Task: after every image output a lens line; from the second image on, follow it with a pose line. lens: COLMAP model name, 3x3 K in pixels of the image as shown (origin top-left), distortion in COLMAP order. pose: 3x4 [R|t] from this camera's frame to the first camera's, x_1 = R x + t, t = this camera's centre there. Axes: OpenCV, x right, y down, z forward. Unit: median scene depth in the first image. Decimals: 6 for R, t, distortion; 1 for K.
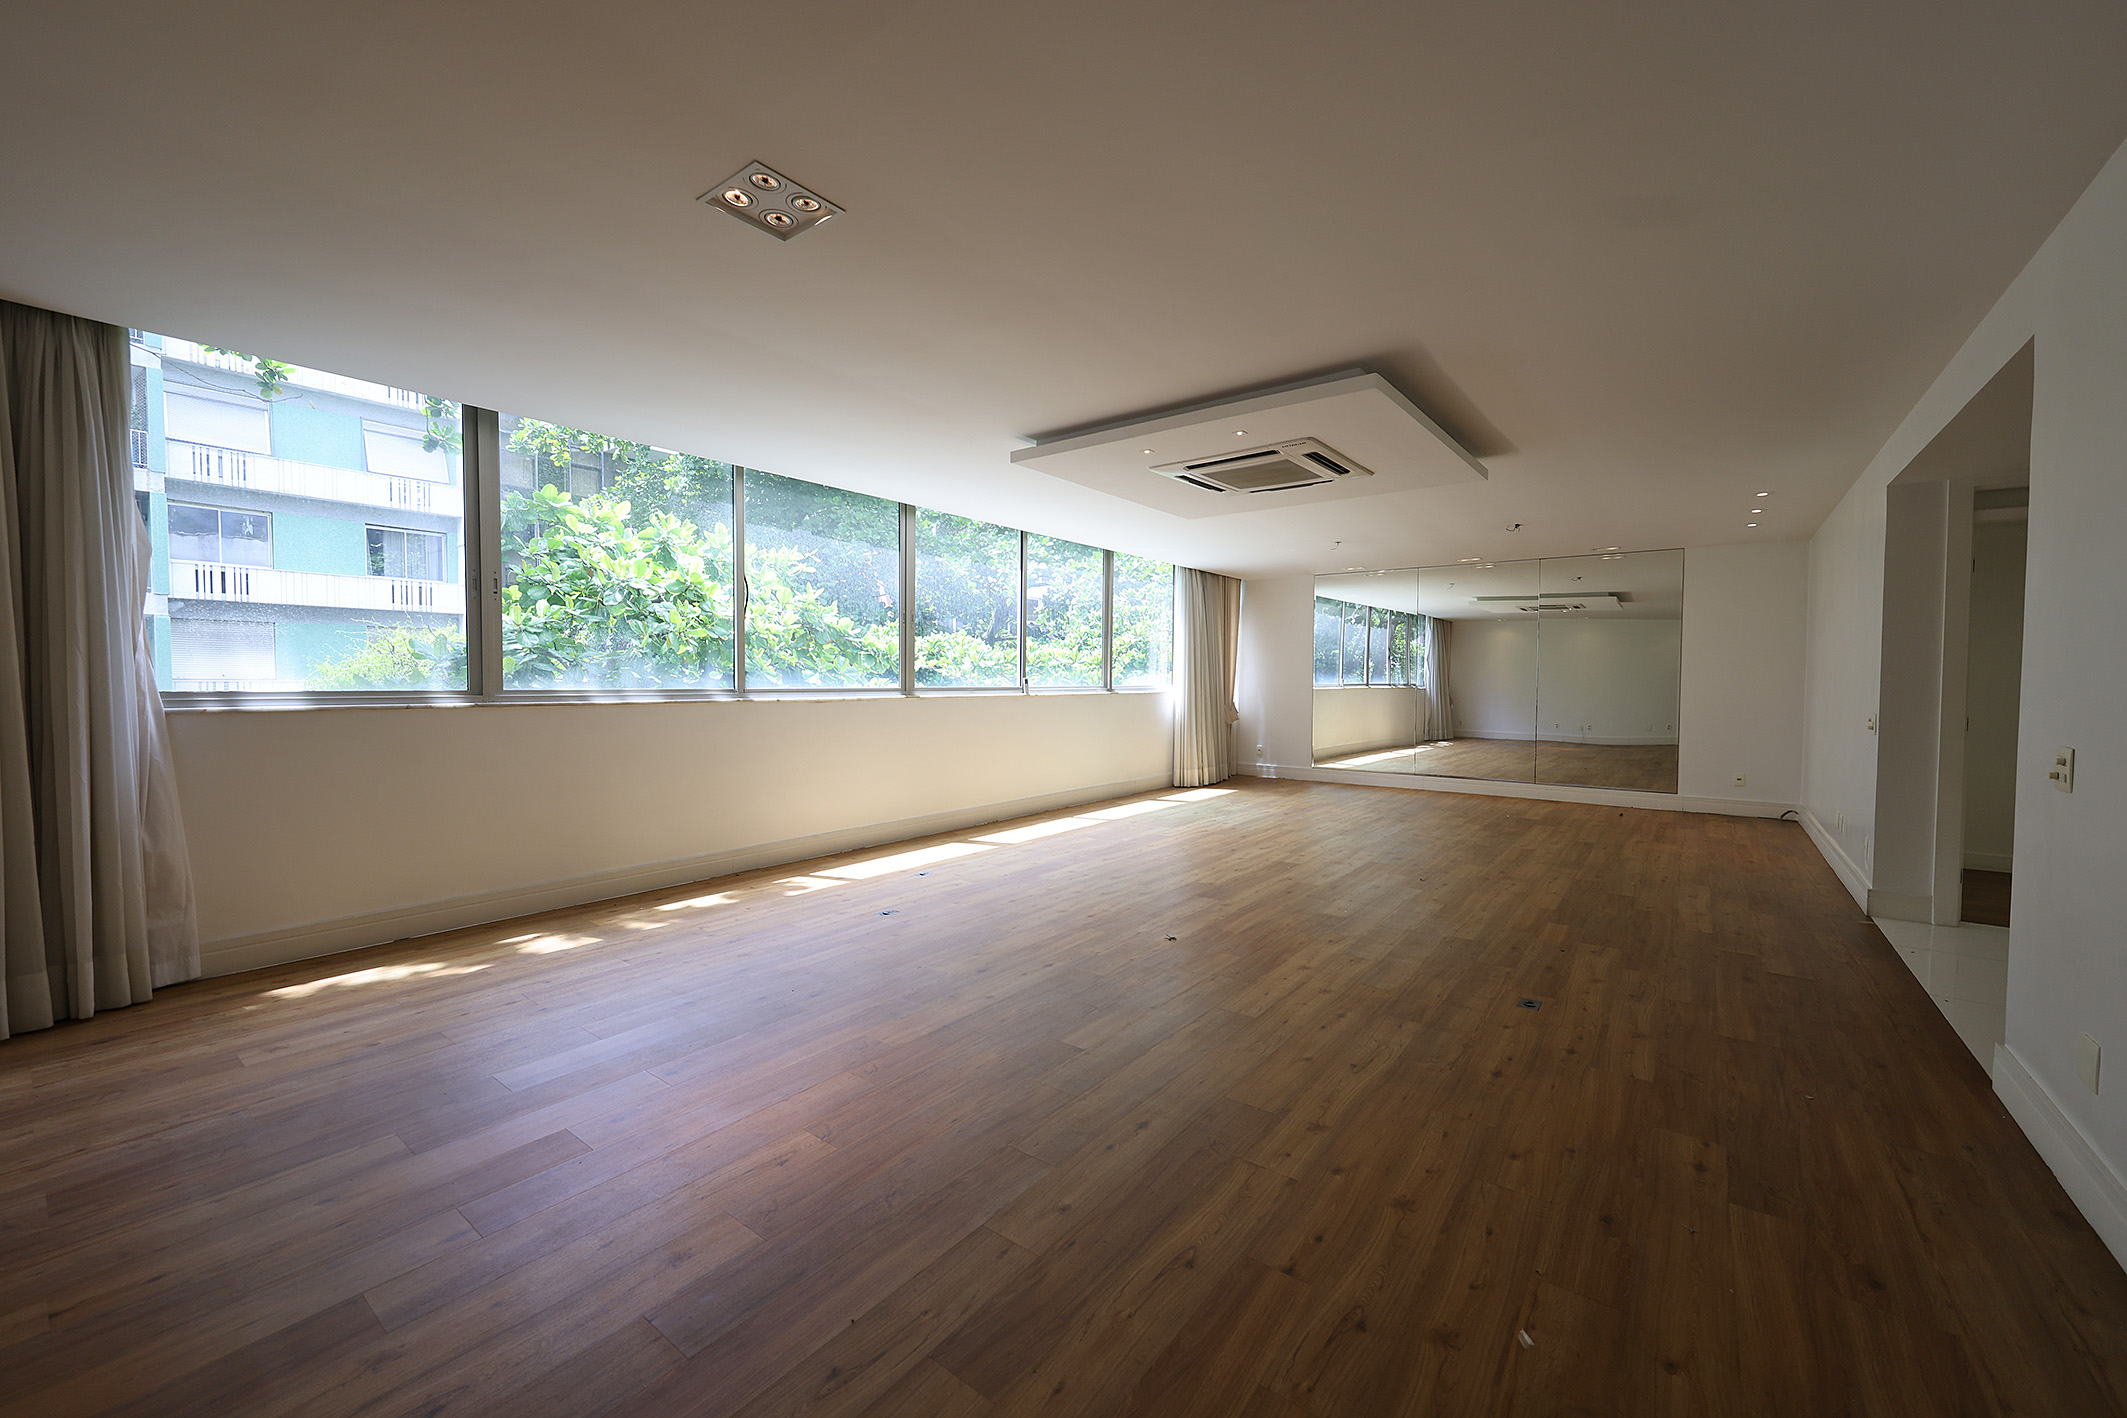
lens RADIAL K [[830.7, 0, 1062.4], [0, 830.7, 702.4], [0, 0, 1]] dist [0.002634, -0.000495]
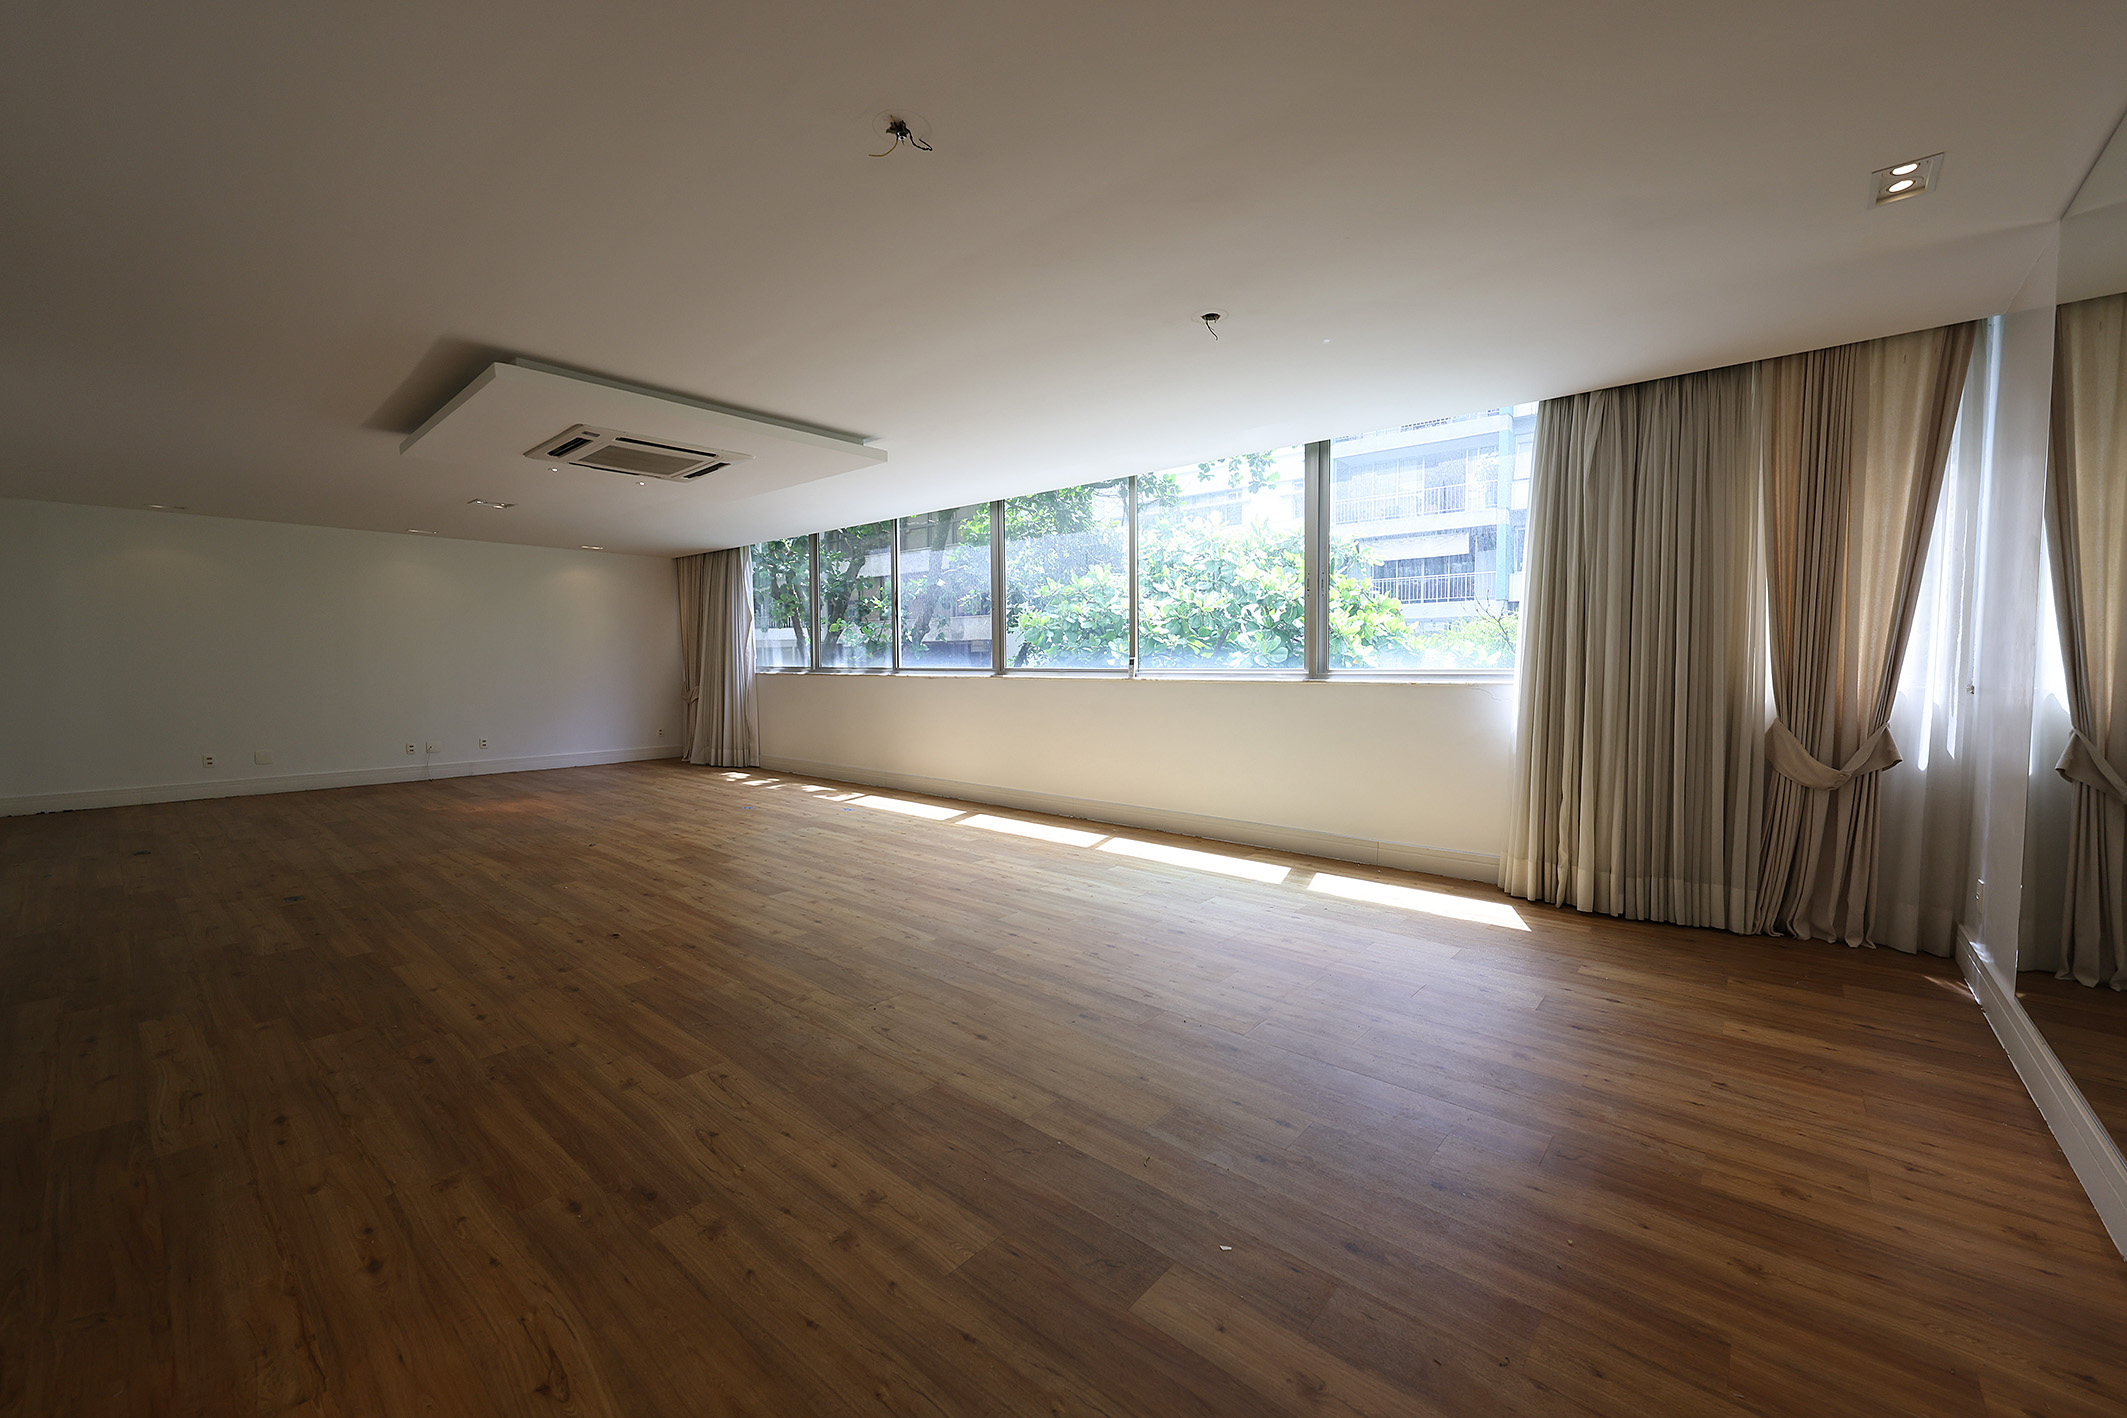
lens RADIAL K [[830.7, 0, 1071.3], [0, 830.7, 708.3], [0, 0, 1]] dist [0.002634, -0.000495]
pose [[-0.053589, 0.050375, -0.997292, 1.349180], [-0.025703, 0.998326, 0.051809, -0.035781], [0.998232, 0.028410, -0.052205, 1.715842]]
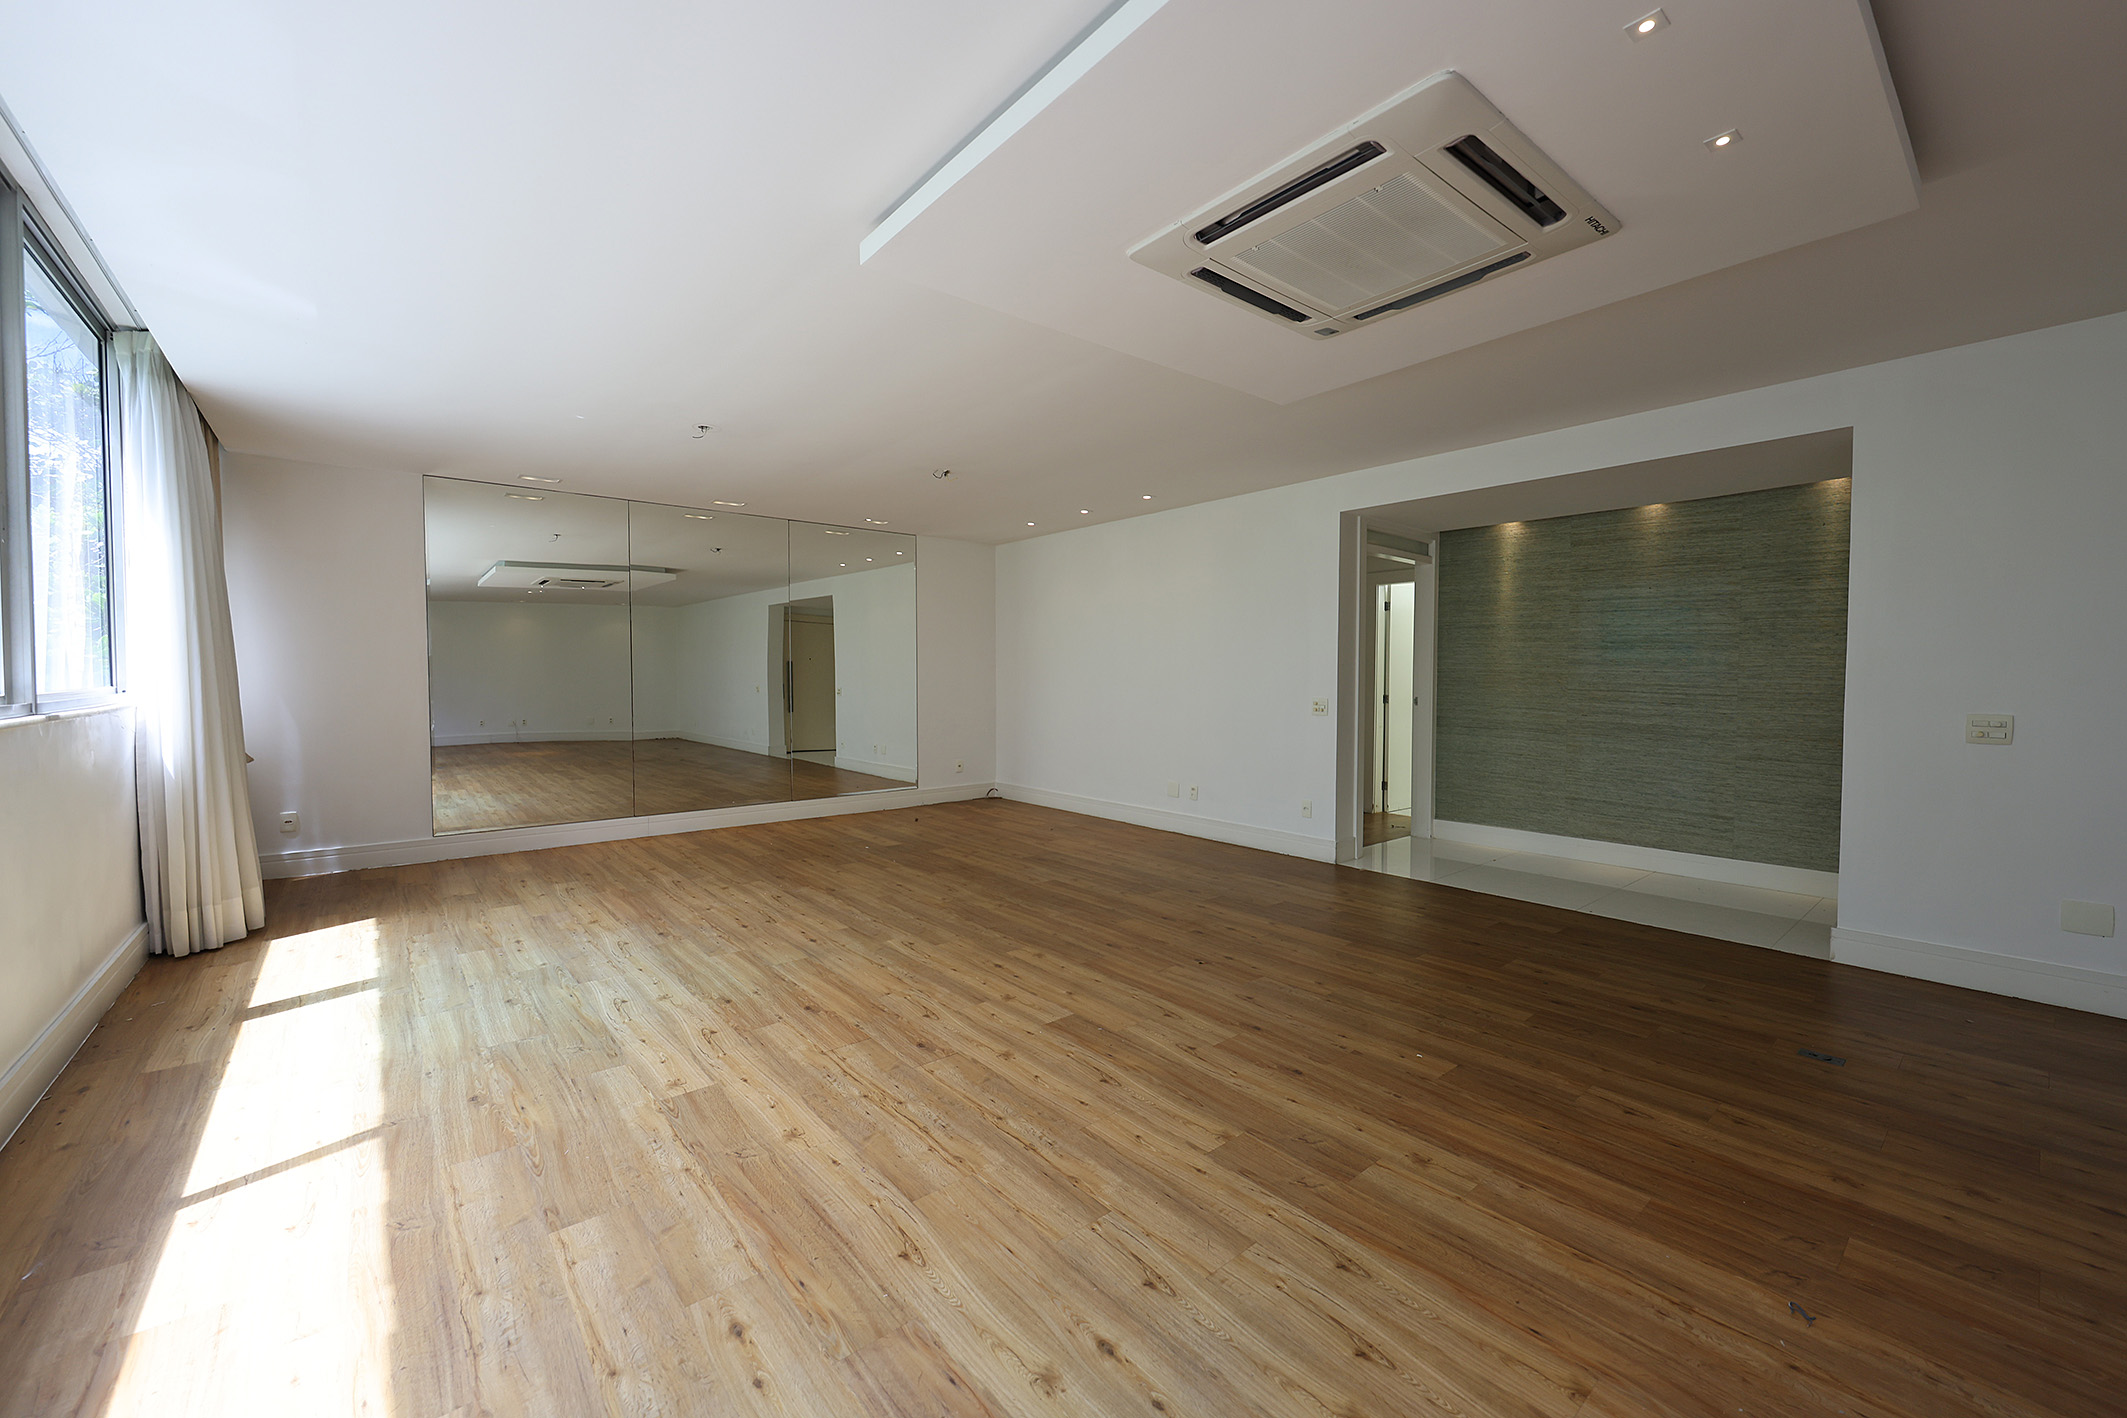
lens RADIAL K [[830.7, 0, 1065.1], [0, 830.7, 699.6], [0, 0, 1]] dist [0.002634, -0.000495]
pose [[0.218725, -0.035208, 0.975151, -0.304442], [0.027547, 0.999173, 0.029896, -0.032415], [-0.975398, 0.020323, 0.219514, 1.149547]]
